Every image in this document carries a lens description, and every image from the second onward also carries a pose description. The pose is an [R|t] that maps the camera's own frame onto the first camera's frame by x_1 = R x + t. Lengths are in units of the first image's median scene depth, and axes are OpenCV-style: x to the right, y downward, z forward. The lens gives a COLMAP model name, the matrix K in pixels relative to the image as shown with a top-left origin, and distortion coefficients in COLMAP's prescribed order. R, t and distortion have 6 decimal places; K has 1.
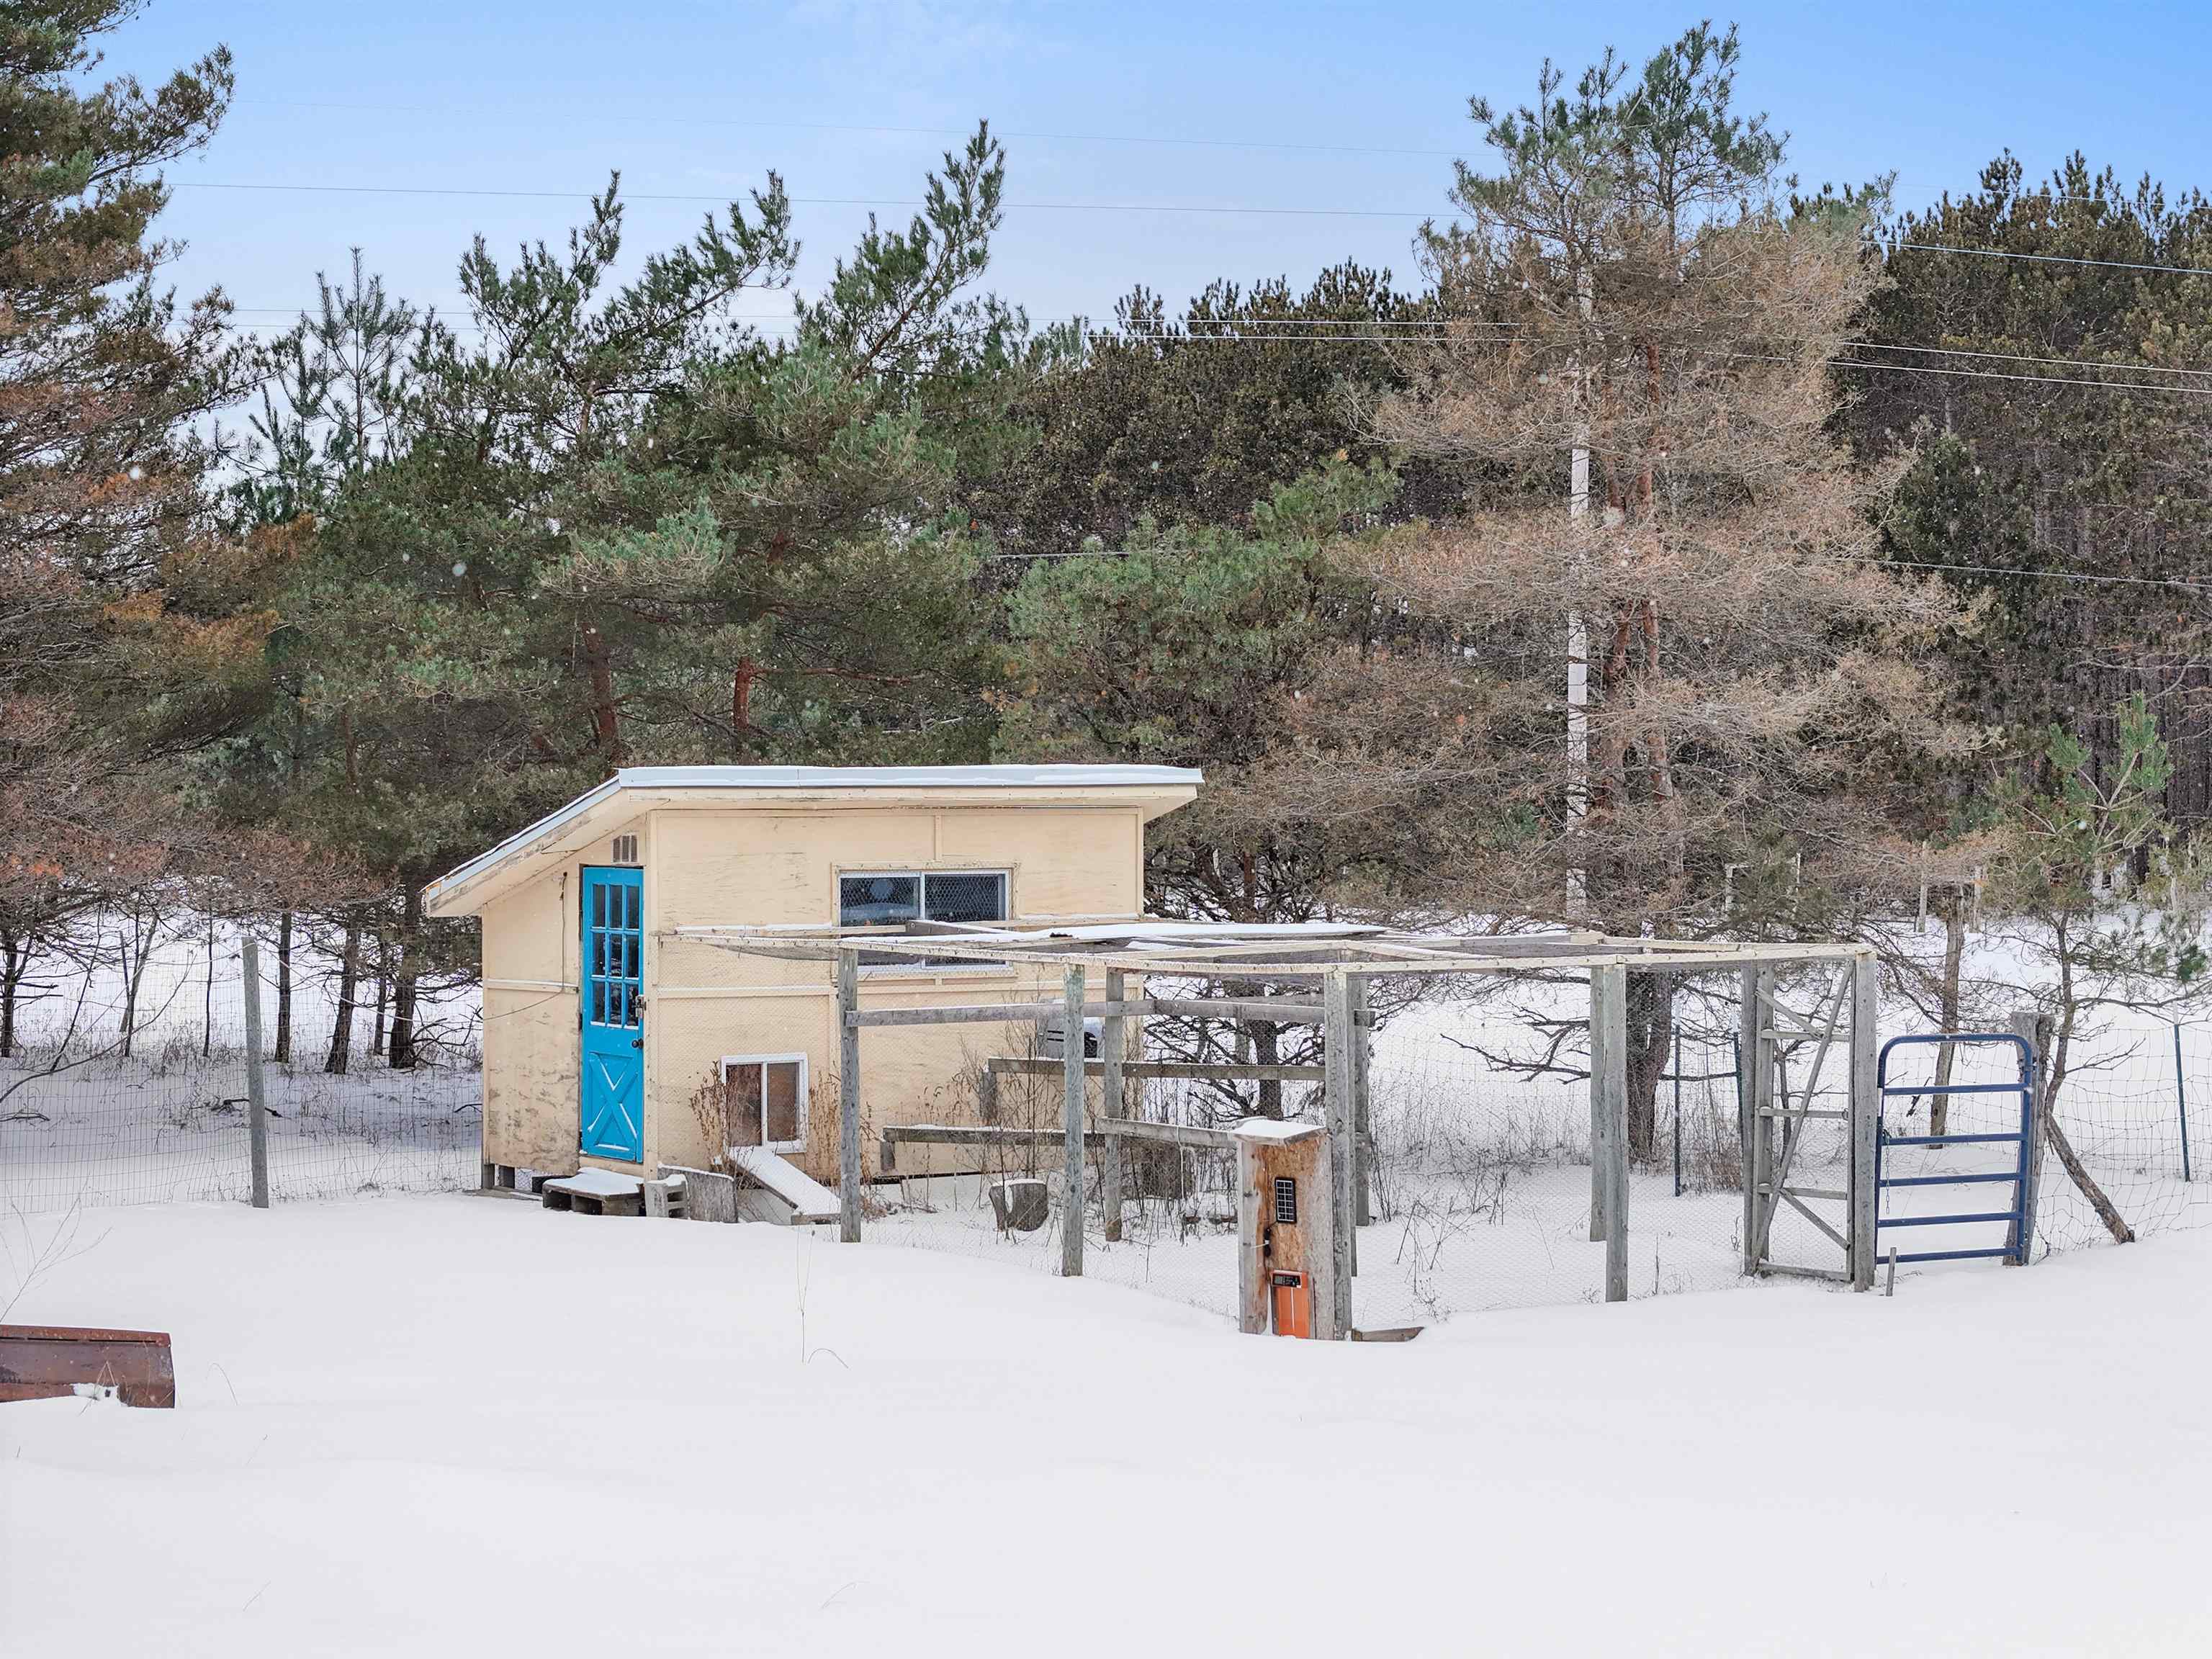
lens RADIAL K [[4500.7, 0, 1106.0], [0, 4500.7, 829.5], [0, 0, 1]] dist [0.012429, 0.016841]
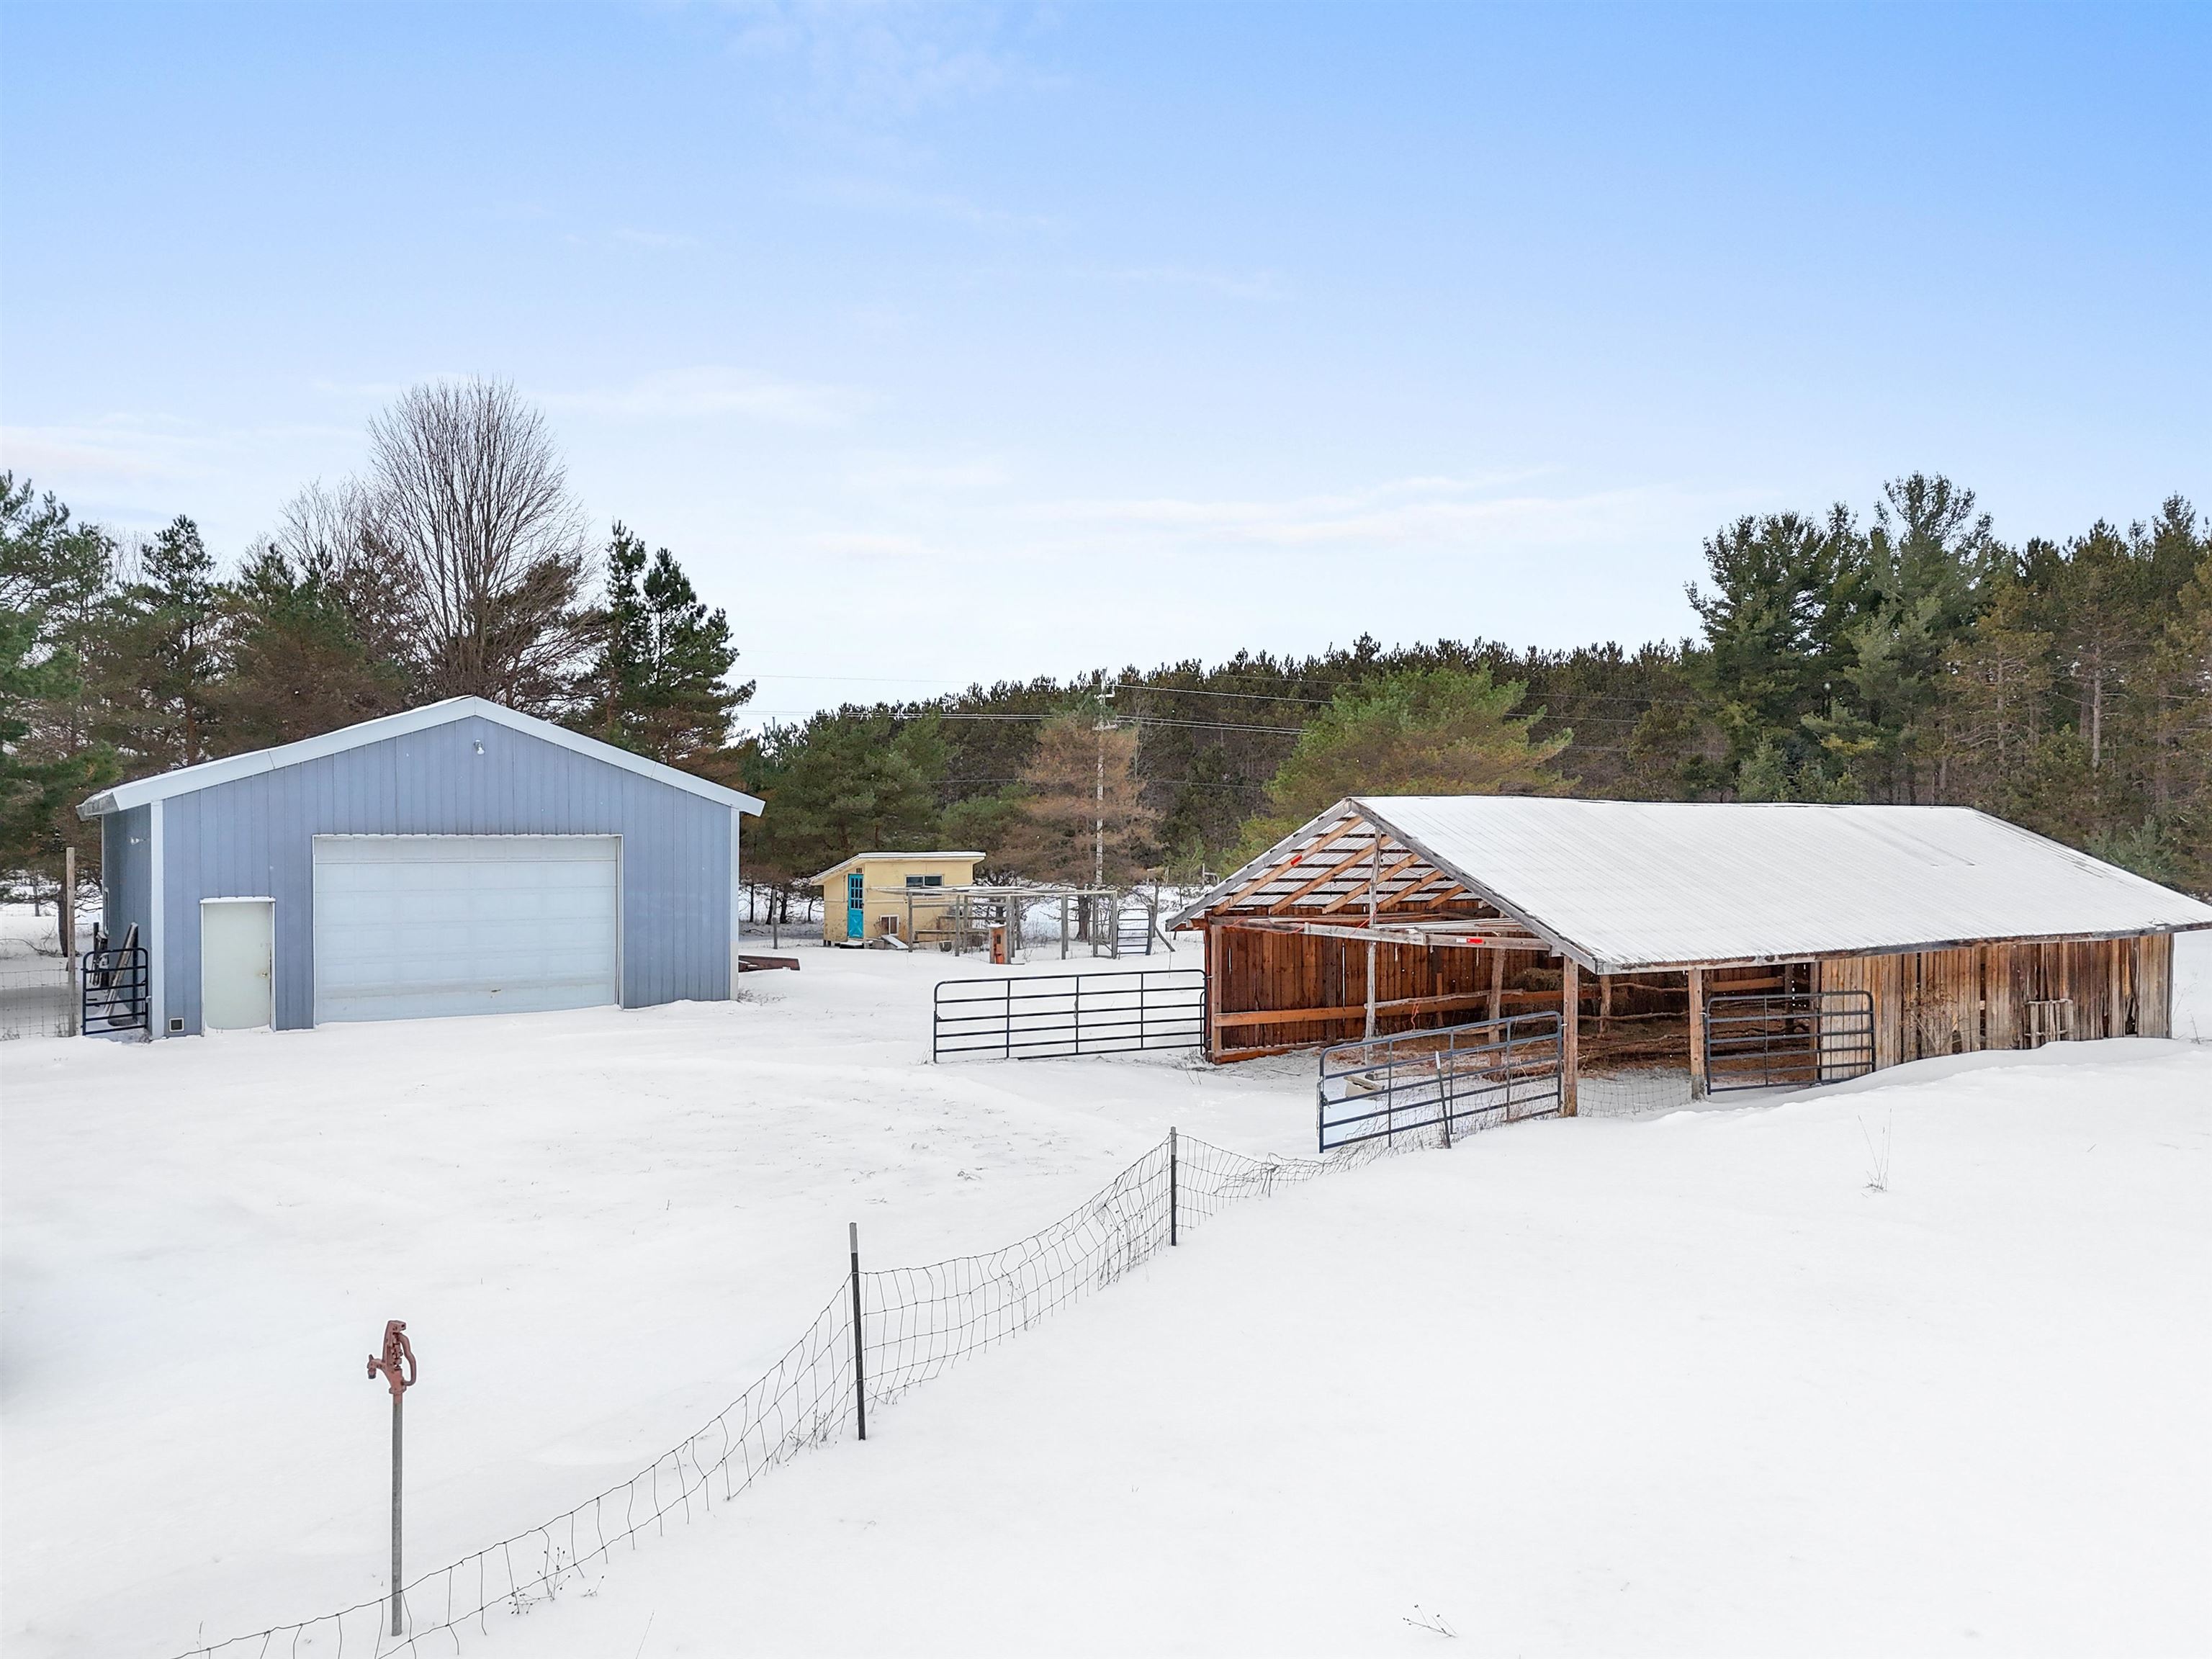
lens RADIAL K [[1599.1, 0, 1106.0], [0, 1599.1, 829.5], [0, 0, 1]] dist [0.071932, -0.000809]
pose [[0.996053, 0.002551, 0.088728, -0.000695], [-0.001176, 0.999879, -0.015537, -0.011579], [-0.088757, 0.015371, 0.995935, -0.604369]]
